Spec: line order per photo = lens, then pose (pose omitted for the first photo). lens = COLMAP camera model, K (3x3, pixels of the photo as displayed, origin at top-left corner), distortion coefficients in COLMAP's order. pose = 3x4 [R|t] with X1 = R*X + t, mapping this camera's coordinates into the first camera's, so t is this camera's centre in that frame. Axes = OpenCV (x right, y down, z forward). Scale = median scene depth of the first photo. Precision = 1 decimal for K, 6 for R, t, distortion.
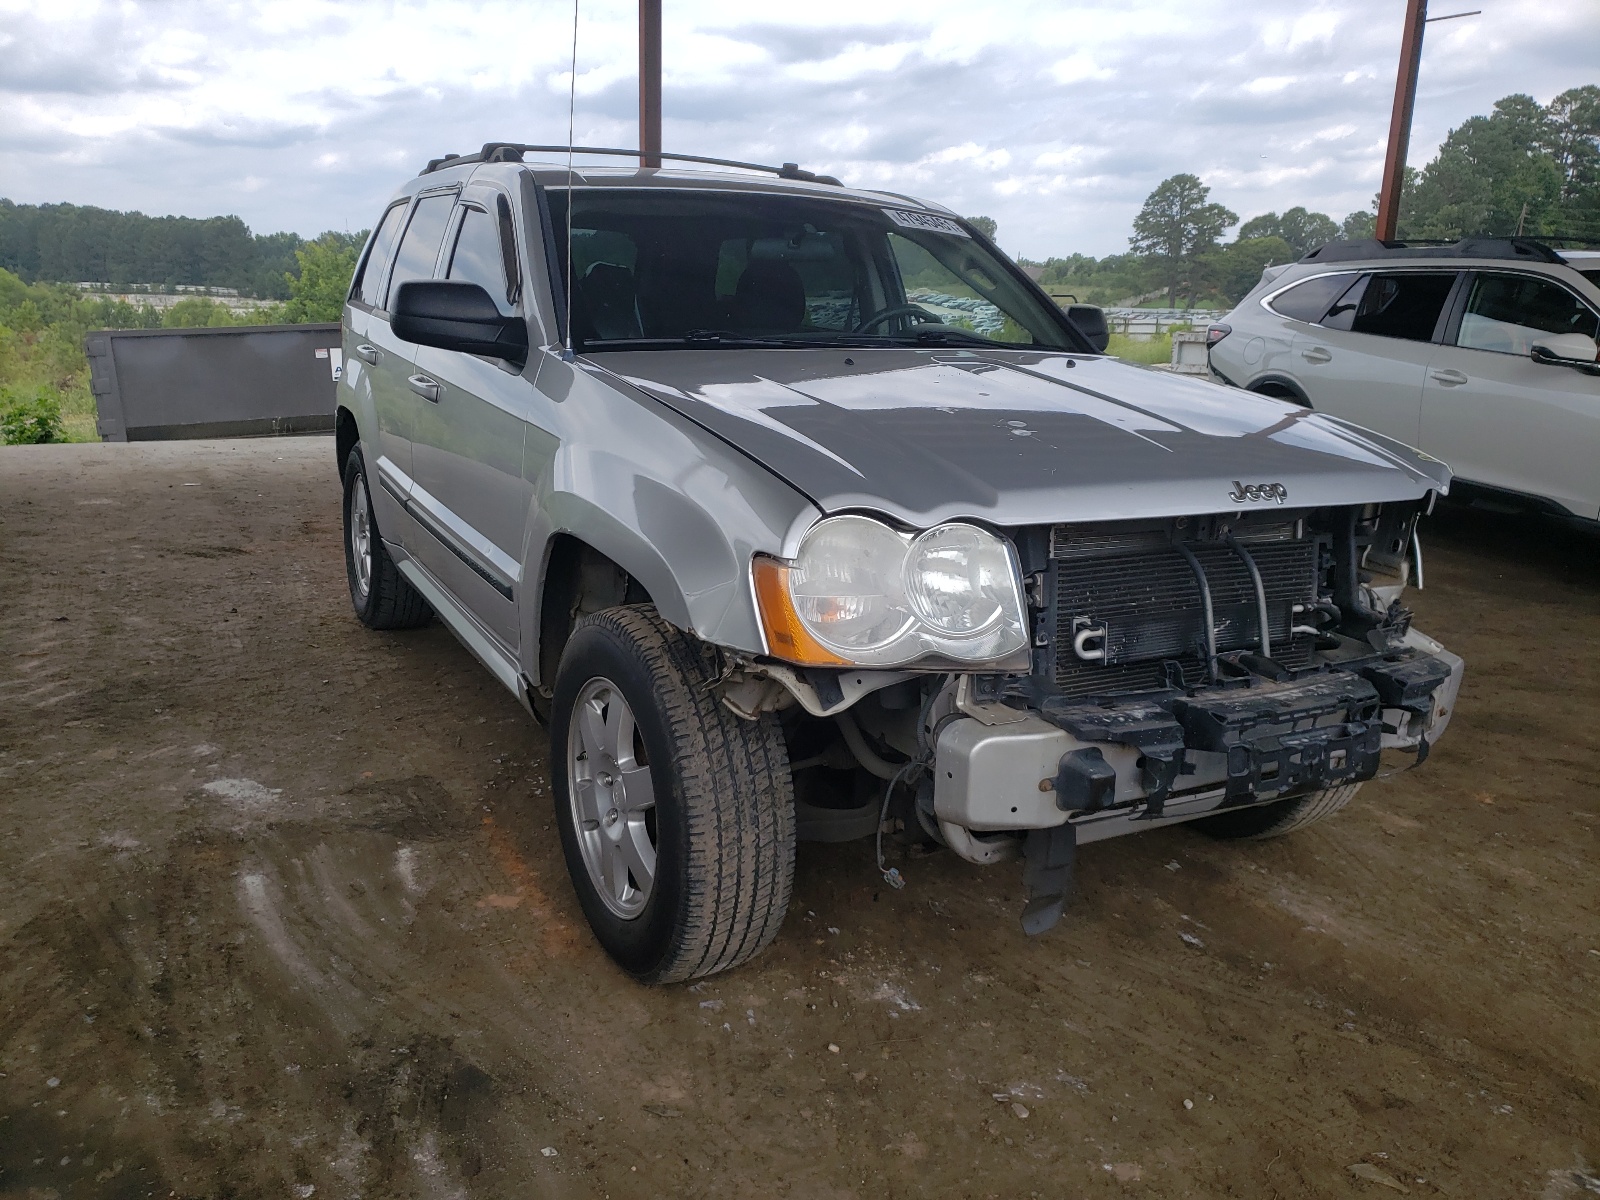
lens RADIAL K [[1247.4, 0, 800.0], [0, 1247.4, 600.0], [0, 0, 1]] dist [0.011849, 0.005376]
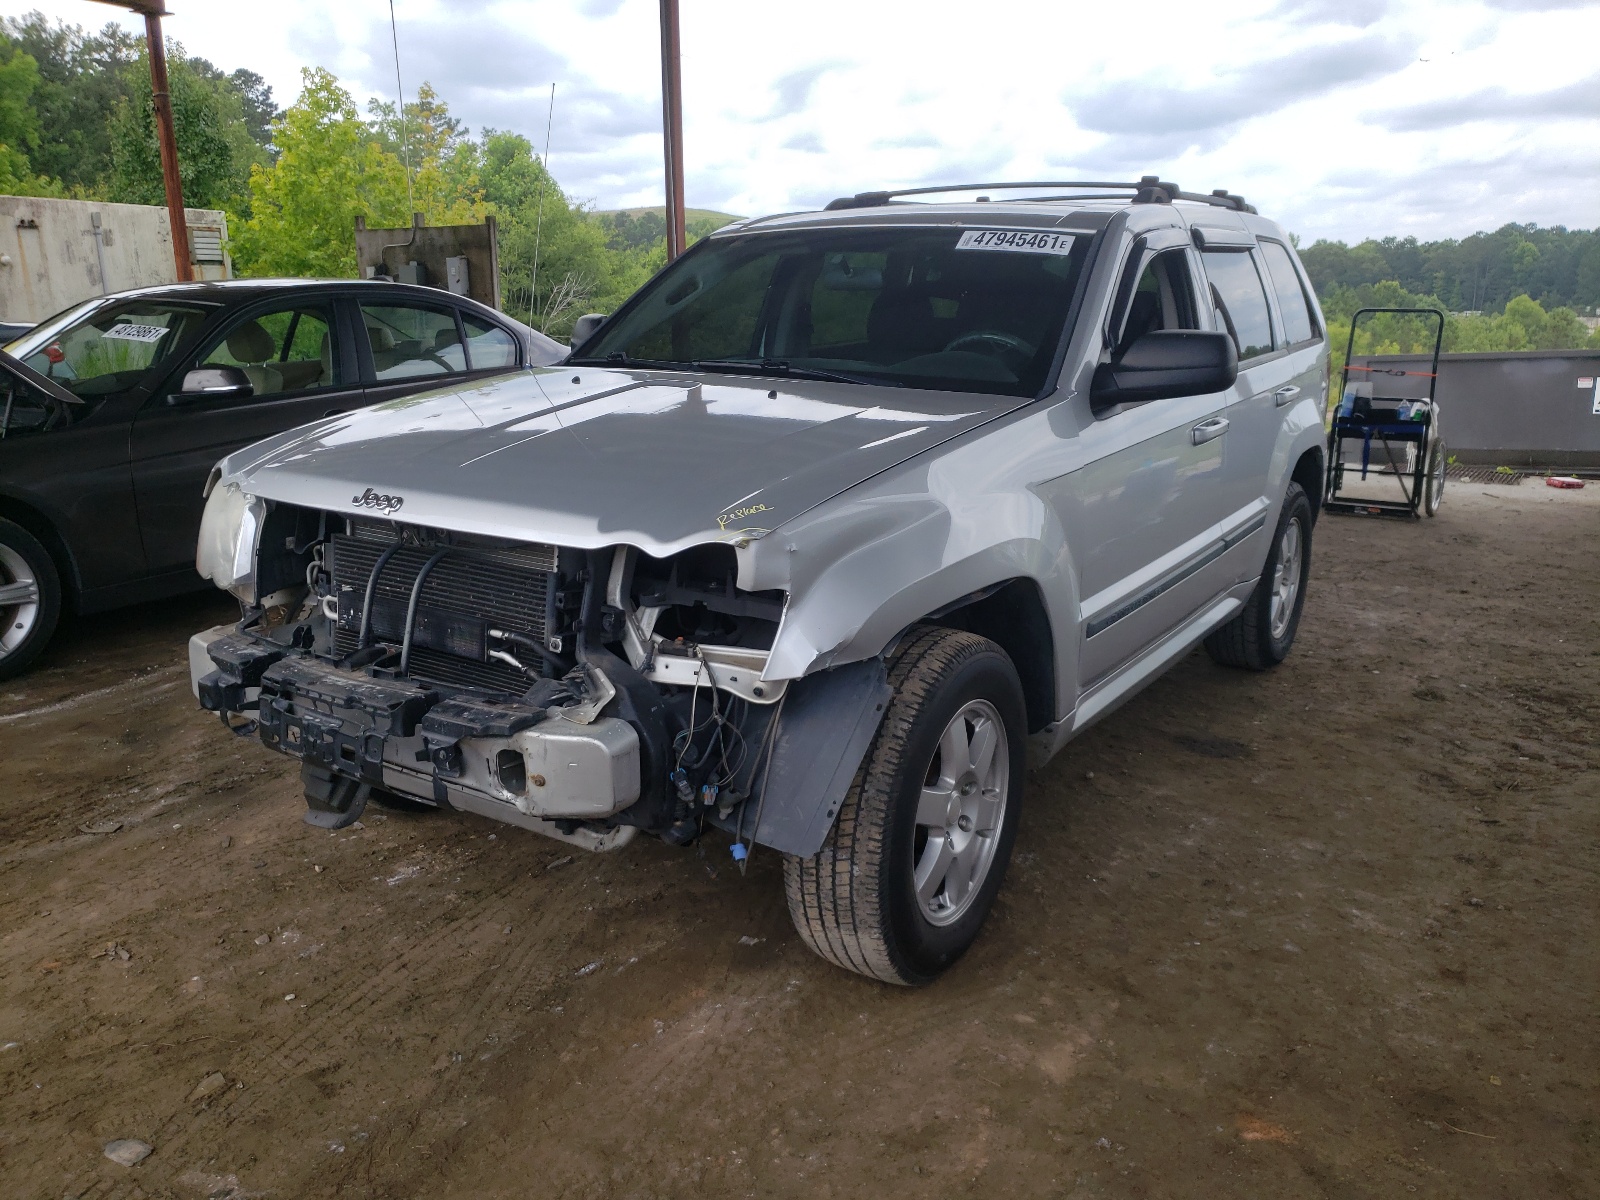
lens RADIAL K [[1247.4, 0, 800.0], [0, 1247.4, 600.0], [0, 0, 1]] dist [0.011849, 0.005376]
pose [[0.480411, 0.181531, -0.858051, 1.469578], [-0.198203, 0.975506, 0.095408, -0.175027], [0.854354, 0.124233, 0.504624, 0.747337]]
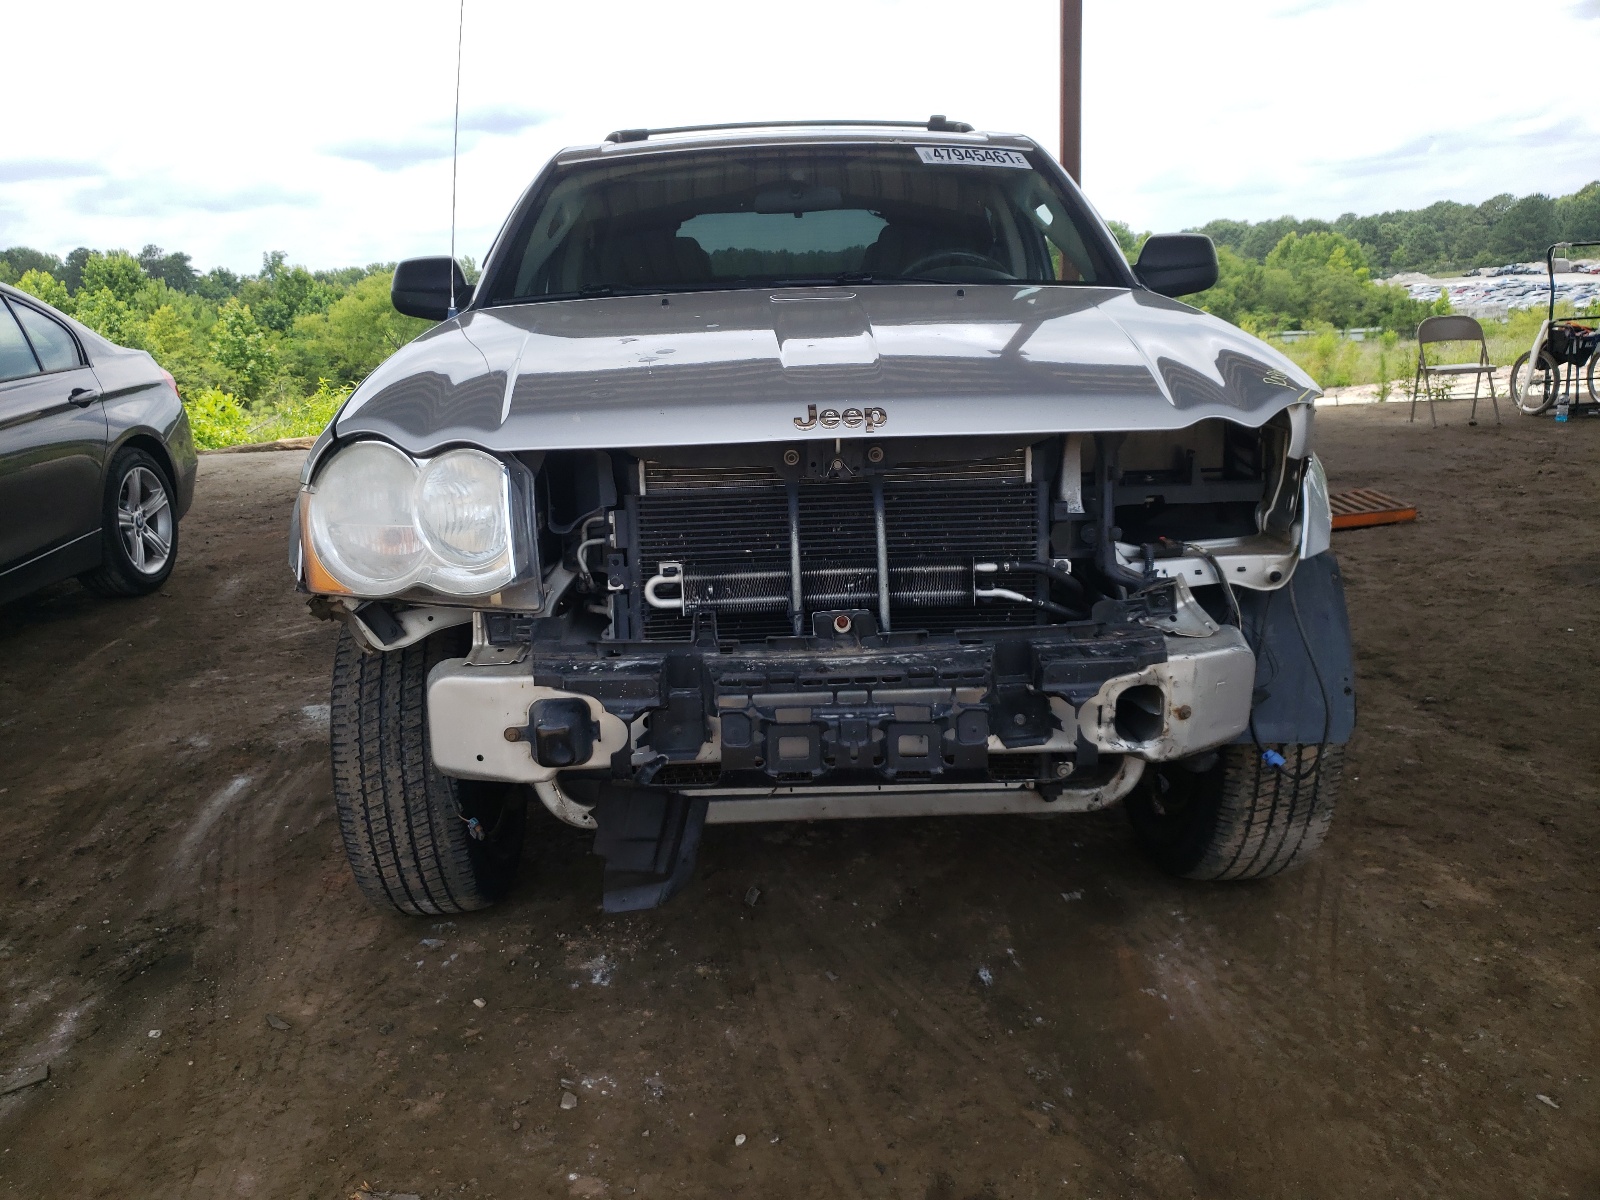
lens RADIAL K [[1253.8, 0, 778.8], [0, 1253.8, 578.8], [0, 0, 1]] dist [0.014444, 0.002351]
pose [[0.887519, 0.035697, -0.459386, 0.695142], [-0.045470, 0.998913, -0.010226, 0.030721], [0.458522, 0.029964, 0.888178, 0.239092]]
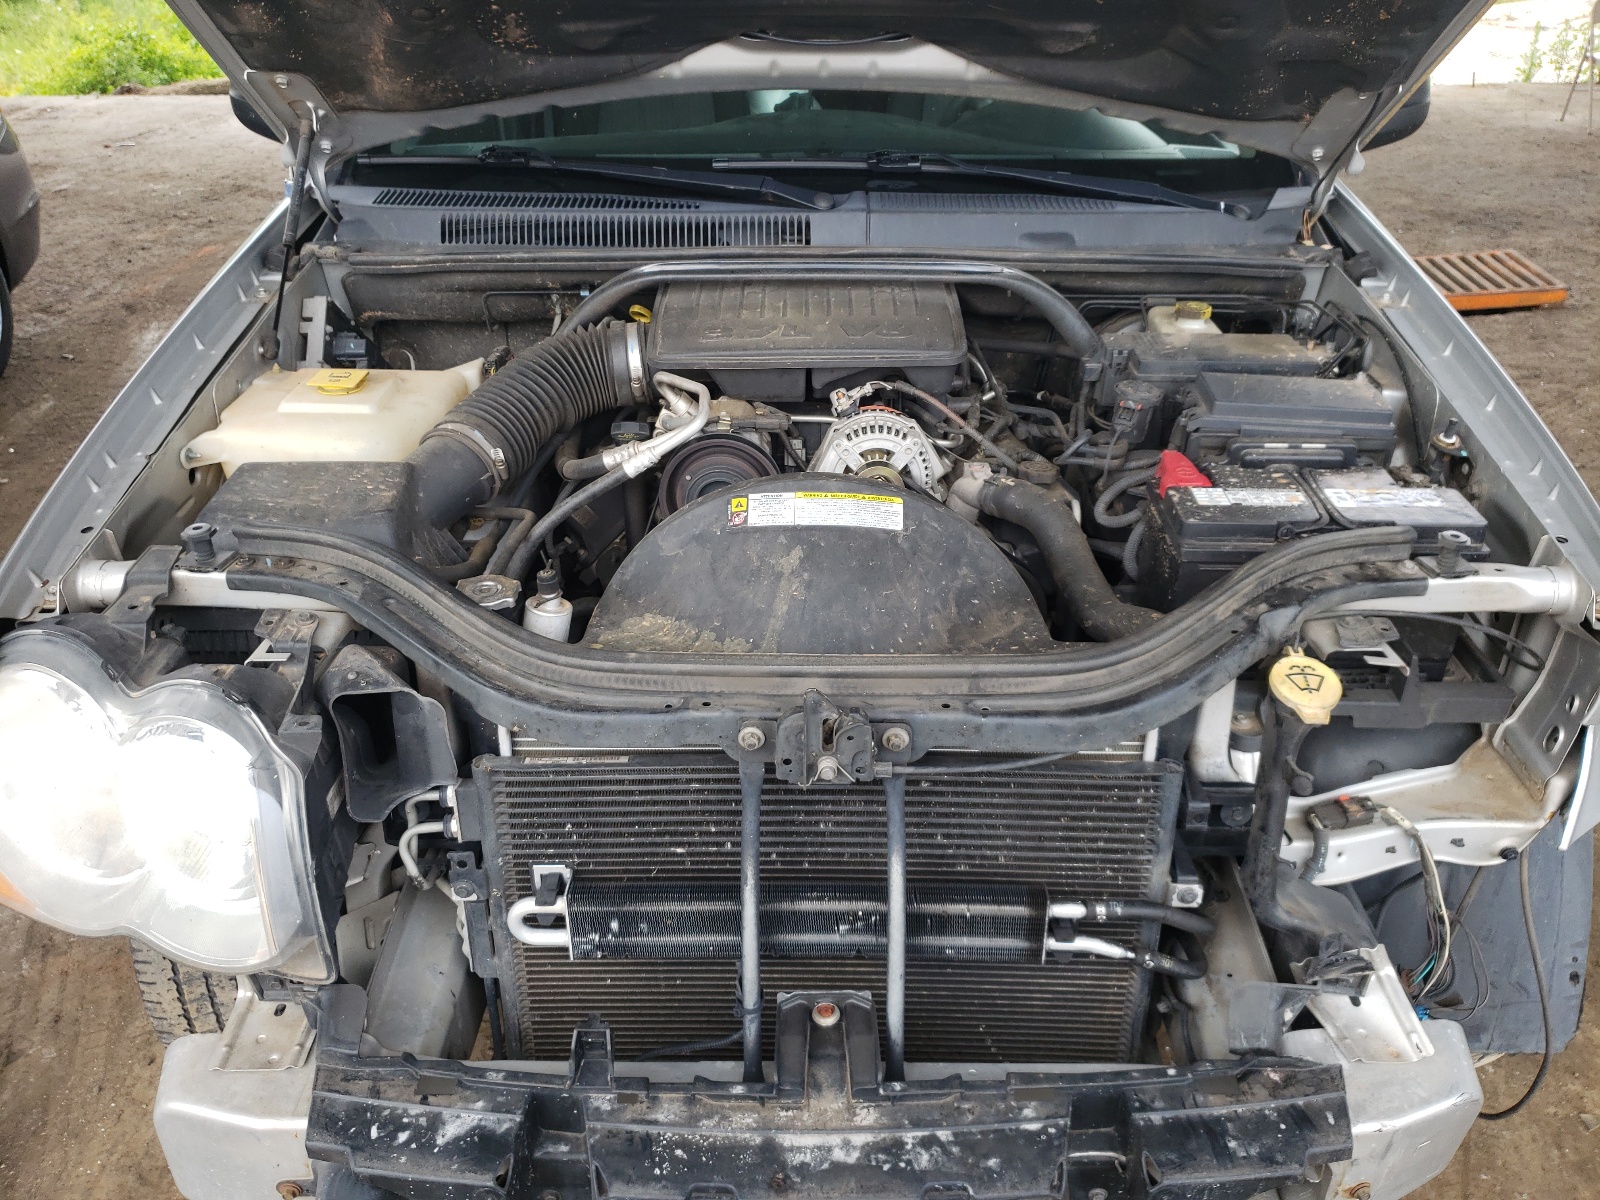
lens RADIAL K [[1297.2, 0, 838.2], [0, 1297.2, 633.2], [0, 0, 1]] dist [-0.004384, 0.005665]
pose [[0.890232, 0.201404, -0.408563, 0.538526], [-0.082566, 0.953430, 0.290094, -0.252791], [0.447963, -0.224517, 0.865403, 0.582808]]
